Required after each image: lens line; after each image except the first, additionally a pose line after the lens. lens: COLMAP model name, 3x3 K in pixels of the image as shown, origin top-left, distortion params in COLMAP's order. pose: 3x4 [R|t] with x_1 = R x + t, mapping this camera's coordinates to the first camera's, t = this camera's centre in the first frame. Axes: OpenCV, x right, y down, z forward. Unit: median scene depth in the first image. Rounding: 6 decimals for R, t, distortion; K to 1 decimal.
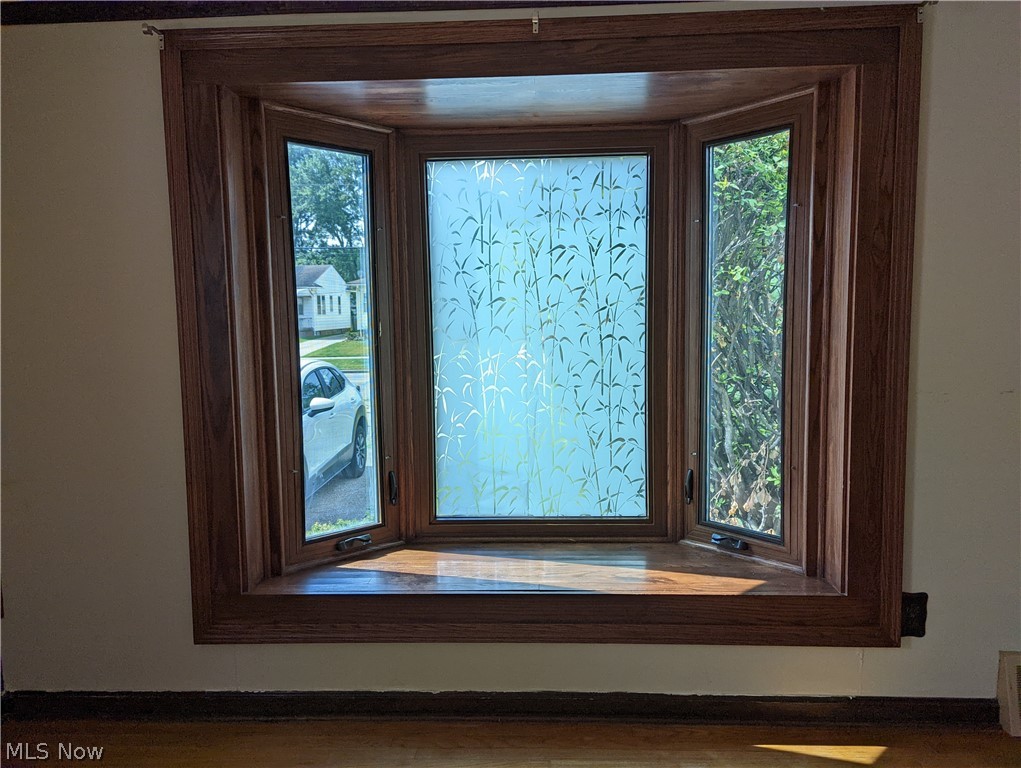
lens RADIAL K [[720.2, 0, 513.4], [0, 720.2, 375.7], [0, 0, 1]] dist [0.070276, -0.061483]
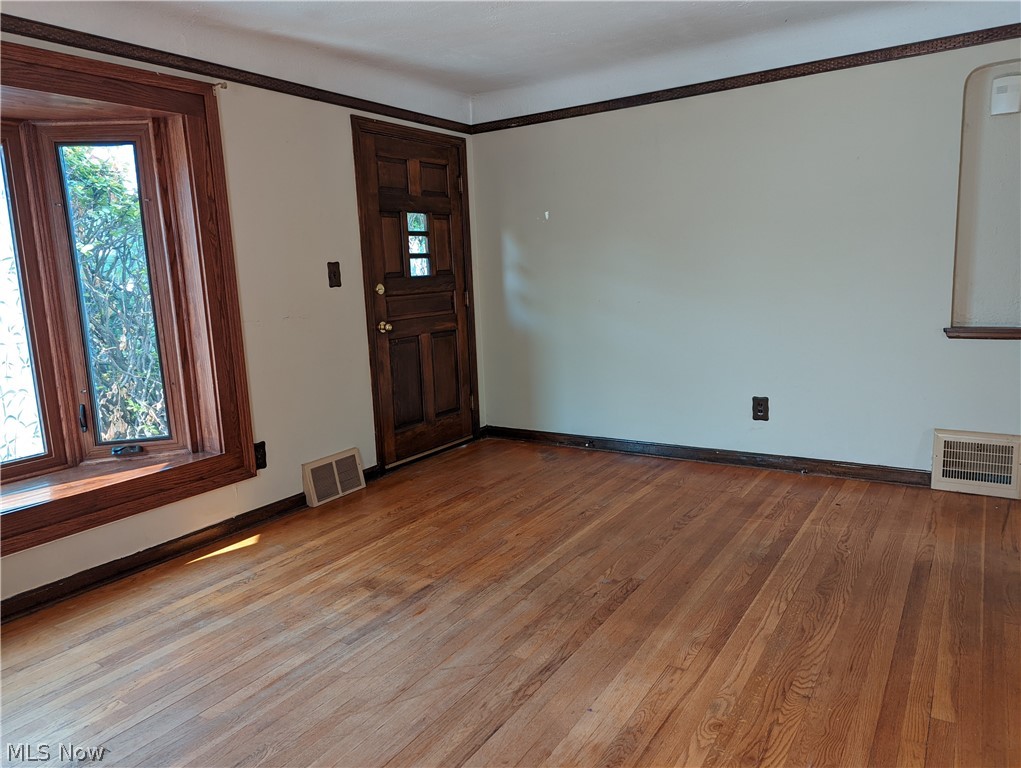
lens RADIAL K [[709.7, 0, 510.7], [0, 709.7, 373.4], [0, 0, 1]] dist [0.059729, -0.064165]
pose [[0.512052, -0.134915, 0.848293, -0.477766], [0.115969, 0.989404, 0.087356, 0.060528], [-0.851090, 0.053645, 0.522272, -0.318661]]
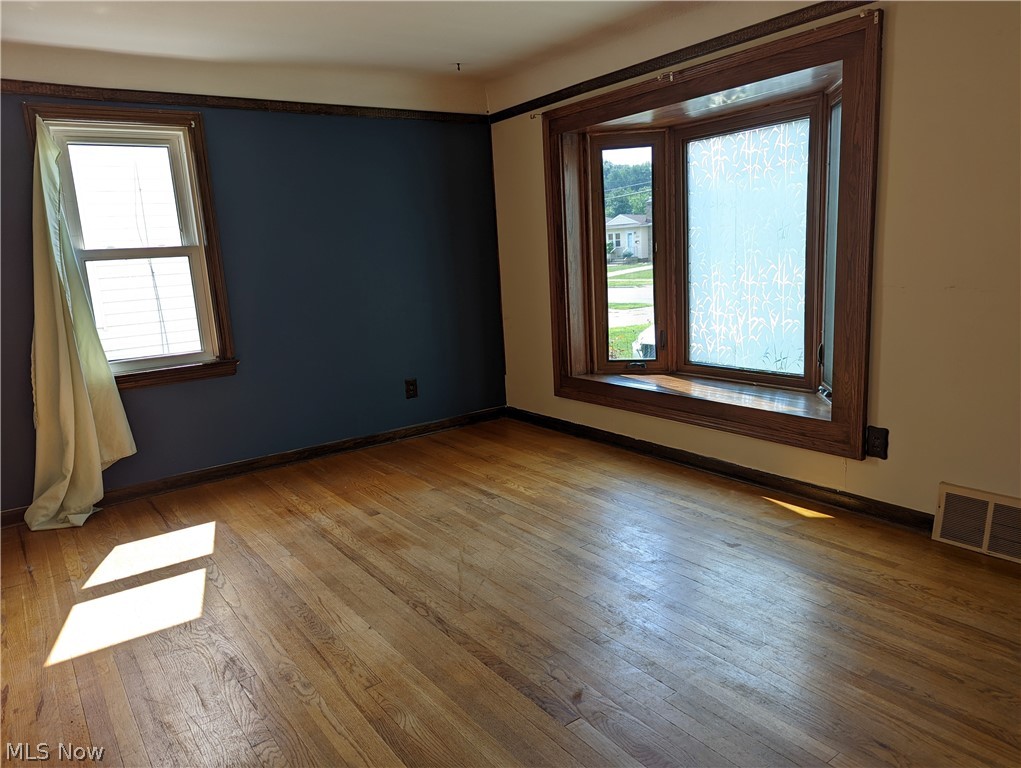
lens RADIAL K [[720.2, 0, 513.4], [0, 720.2, 375.7], [0, 0, 1]] dist [0.070276, -0.061483]
pose [[0.615193, 0.118649, -0.779397, 1.121537], [-0.023738, 0.990950, 0.132117, 0.021786], [0.788019, -0.062776, 0.612442, -0.402374]]
